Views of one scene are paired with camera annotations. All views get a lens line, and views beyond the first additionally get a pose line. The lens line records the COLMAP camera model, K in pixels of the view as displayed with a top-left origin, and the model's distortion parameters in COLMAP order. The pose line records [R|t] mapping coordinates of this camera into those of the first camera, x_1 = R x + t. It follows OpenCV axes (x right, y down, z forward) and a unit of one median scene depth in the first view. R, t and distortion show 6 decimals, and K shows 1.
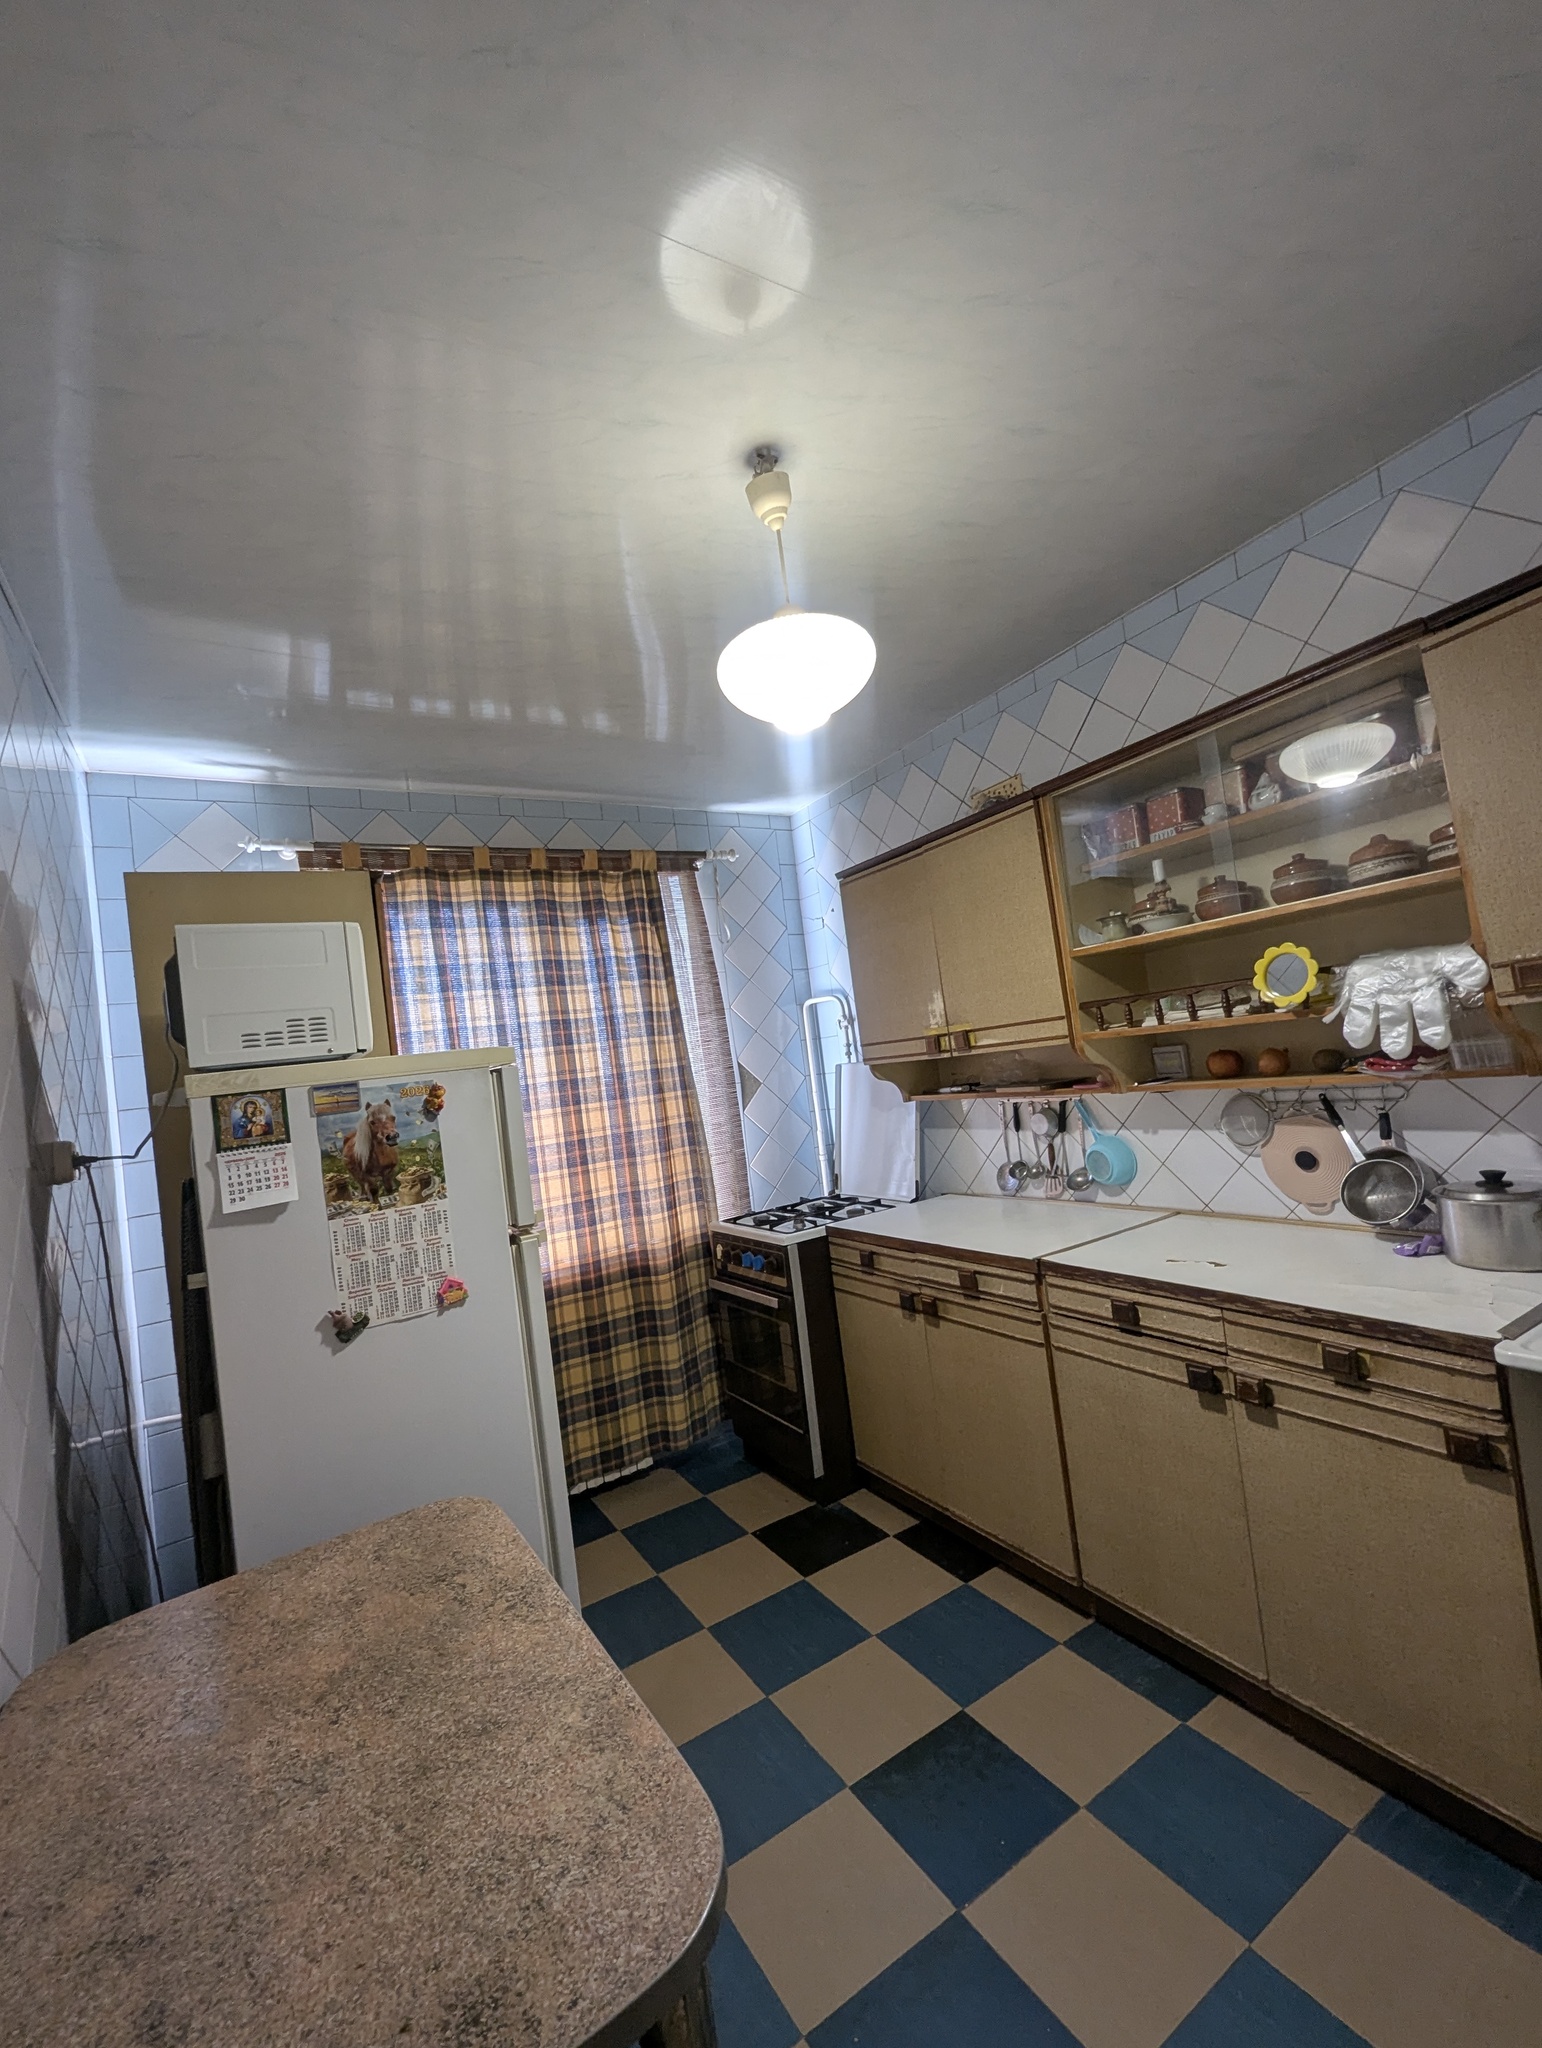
lens RADIAL K [[852.8, 0, 751.2], [0, 852.8, 1032.4], [0, 0, 1]] dist [0.000796, -0.000668]
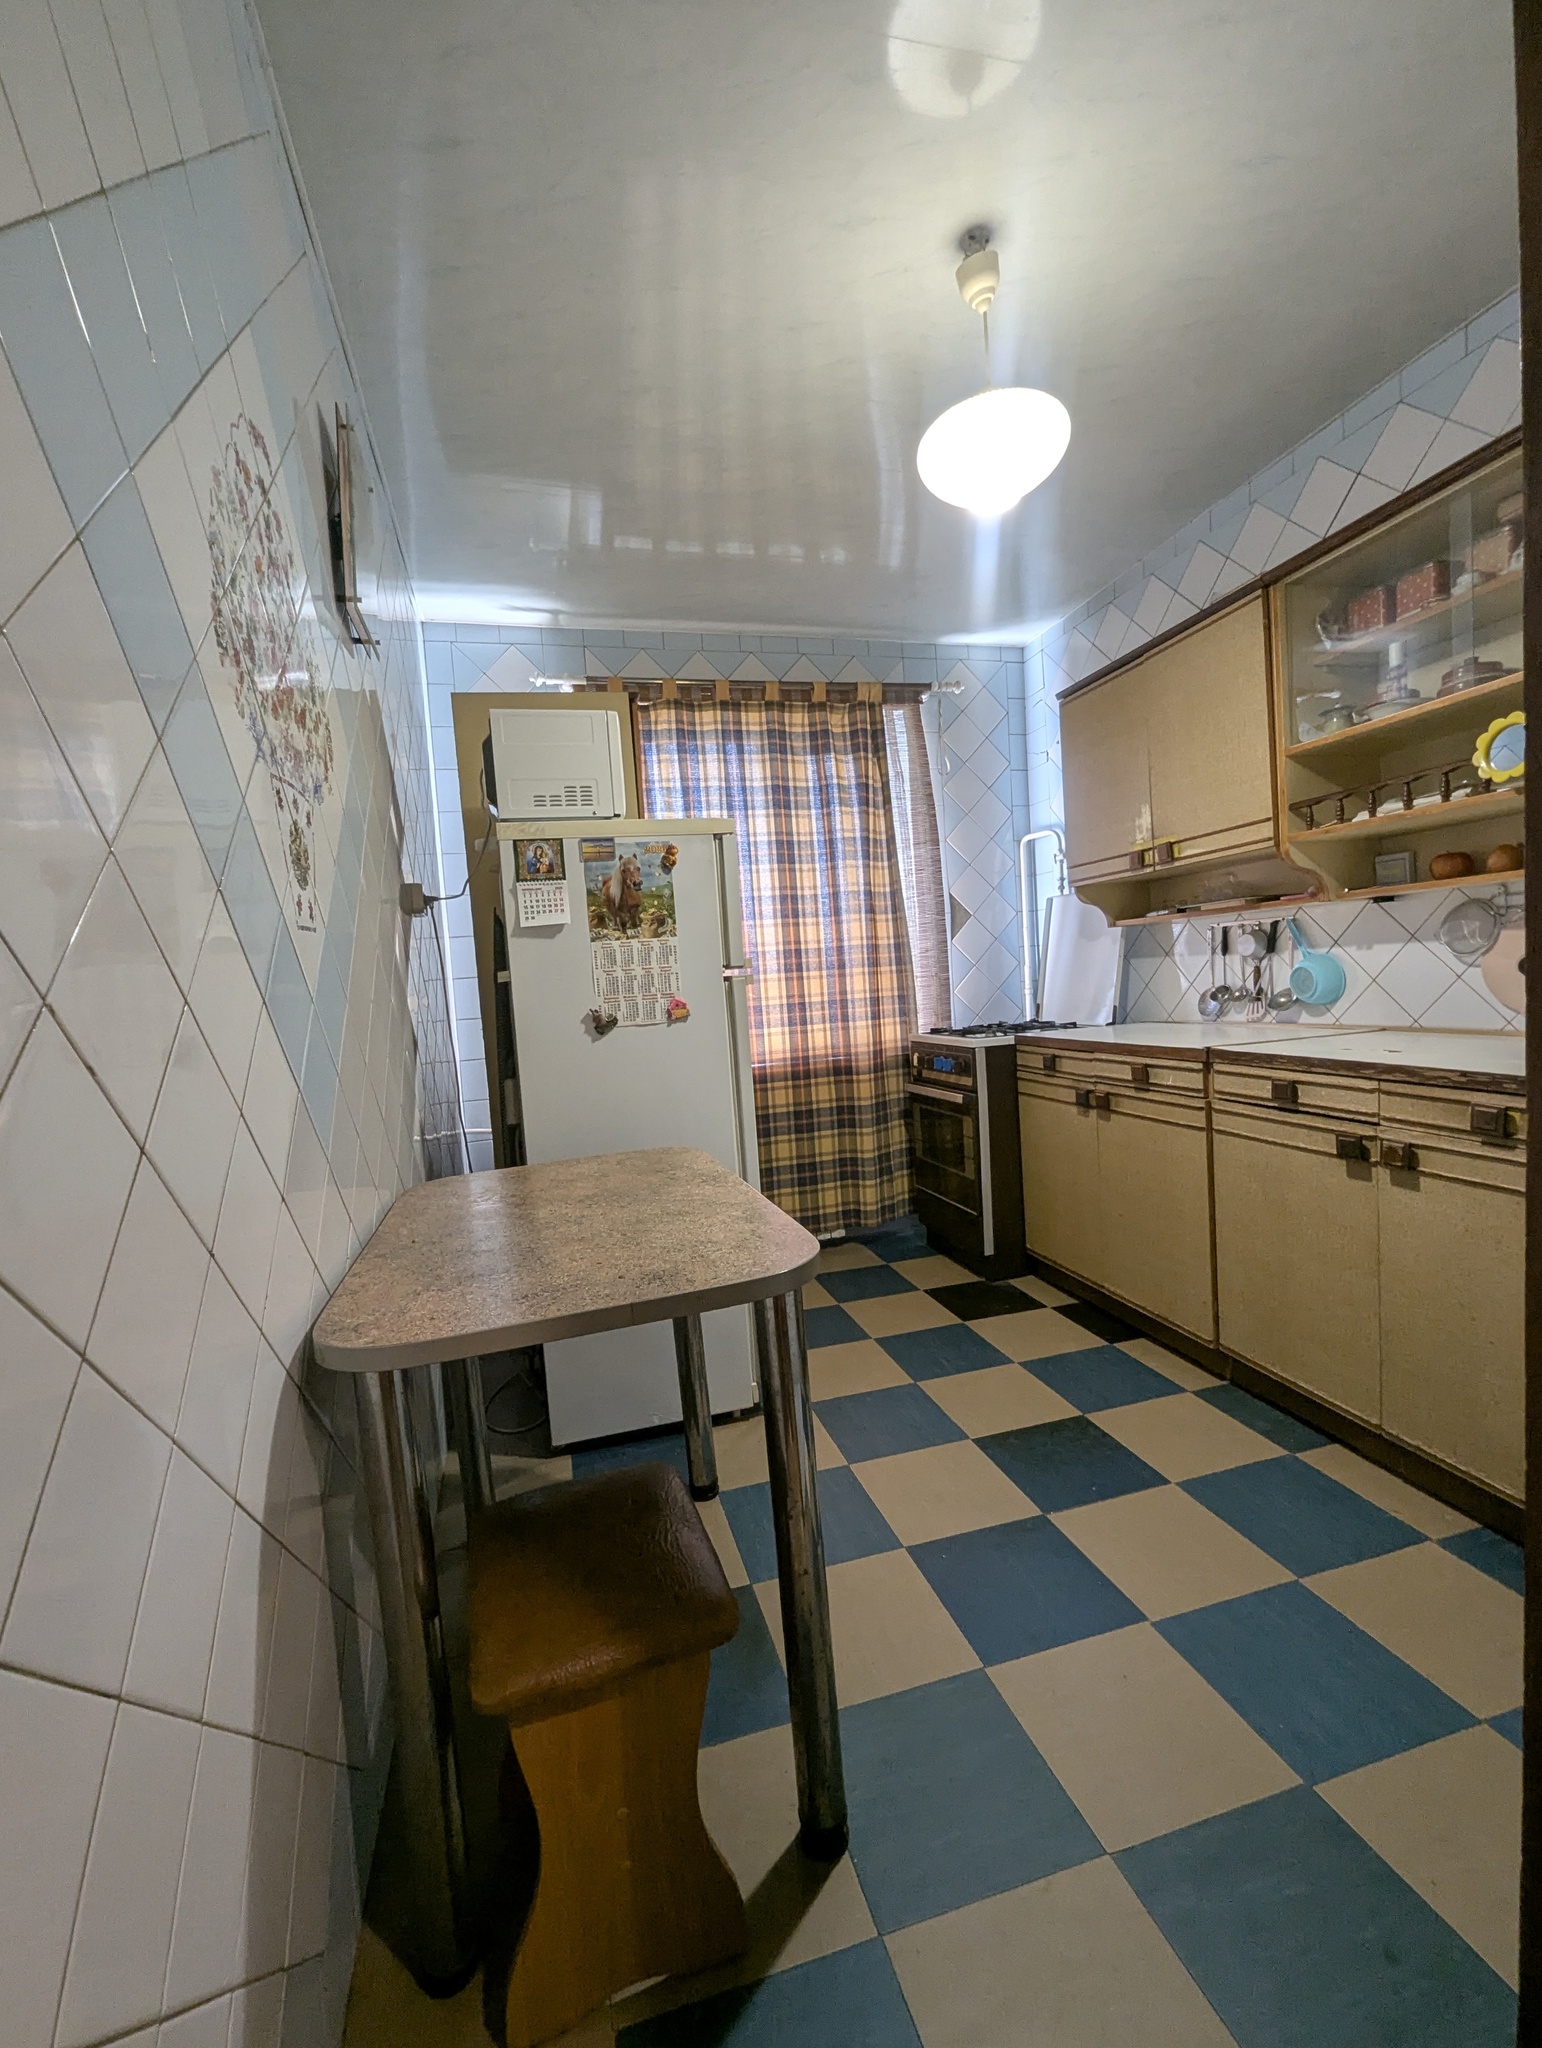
lens RADIAL K [[852.8, 0, 751.2], [0, 852.8, 1032.4], [0, 0, 1]] dist [0.000796, -0.000668]
pose [[0.959369, 0.074990, -0.272005, 0.063532], [-0.040735, 0.990746, 0.129470, 0.103370], [0.279197, -0.113130, 0.953546, -0.116574]]
